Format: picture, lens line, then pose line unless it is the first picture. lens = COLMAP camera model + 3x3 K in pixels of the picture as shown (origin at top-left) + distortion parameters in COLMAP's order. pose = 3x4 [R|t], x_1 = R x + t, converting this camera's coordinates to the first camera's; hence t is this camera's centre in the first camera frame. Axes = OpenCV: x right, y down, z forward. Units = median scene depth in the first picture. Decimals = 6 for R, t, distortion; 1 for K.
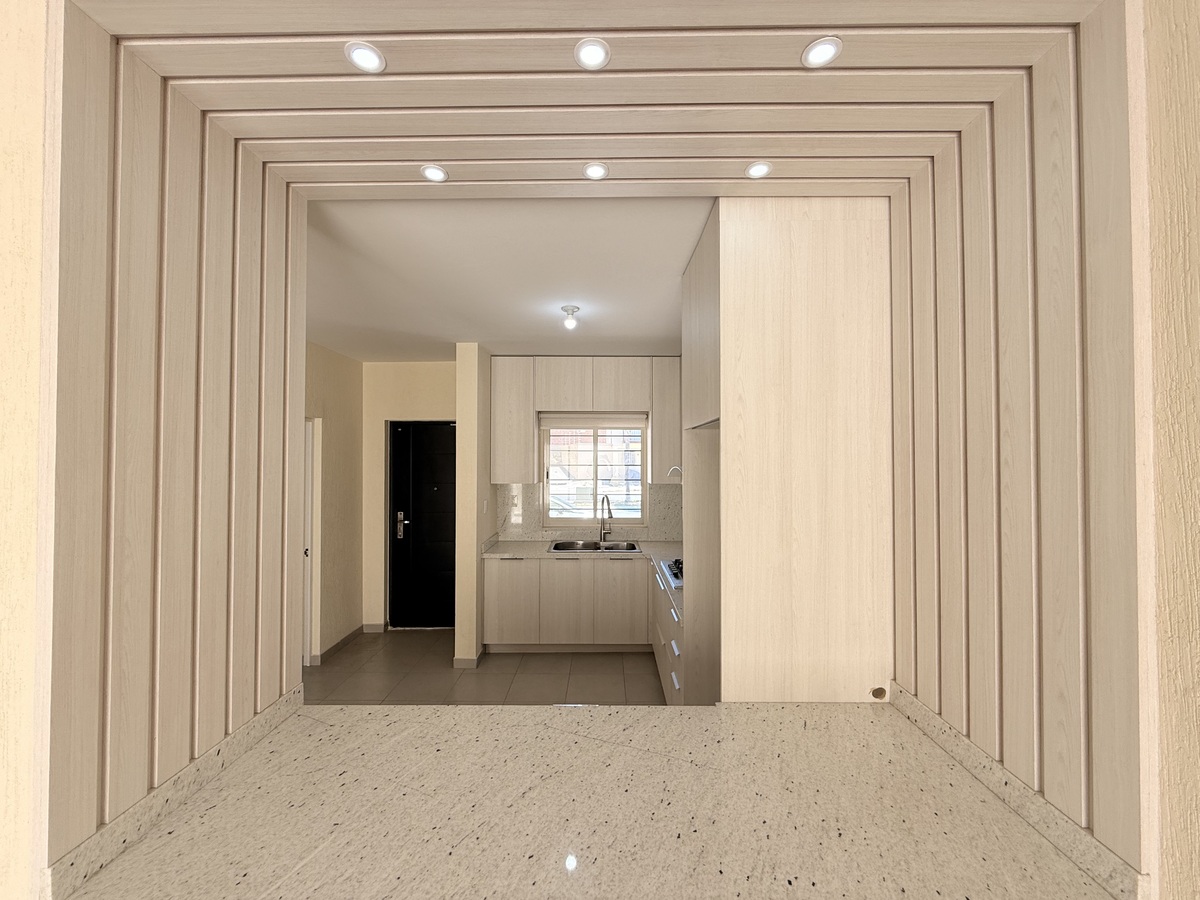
lens RADIAL K [[480.2, 0, 600.0], [0, 480.2, 450.0], [0, 0, 1]] dist [0.000443, 0.000366]
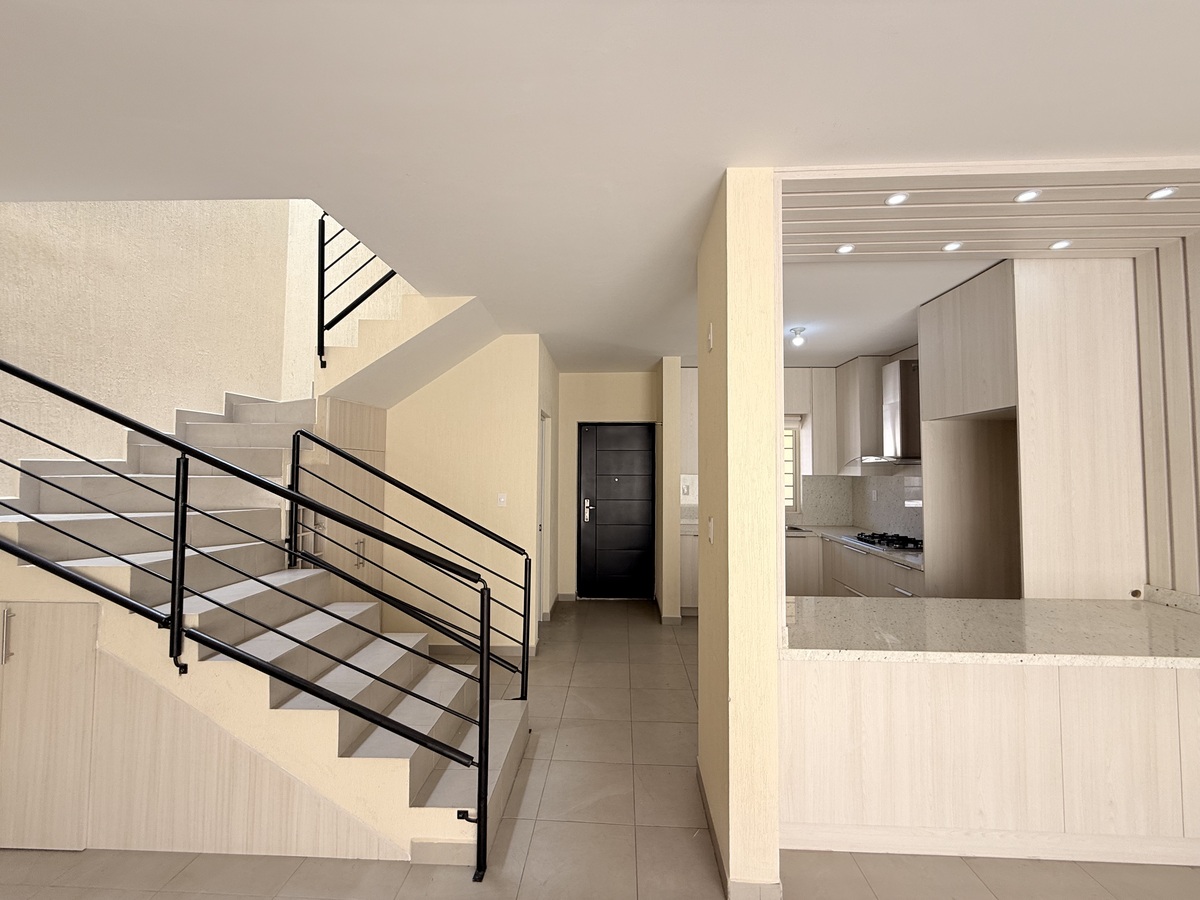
lens RADIAL K [[479.8, 0, 600.0], [0, 479.8, 450.0], [0, 0, 1]] dist [0.000881, 0.000034]
pose [[0.999401, 0.003967, -0.034377, -0.995932], [-0.004905, 0.999617, -0.027237, 0.116385], [0.034256, 0.027389, 0.999038, -0.525584]]
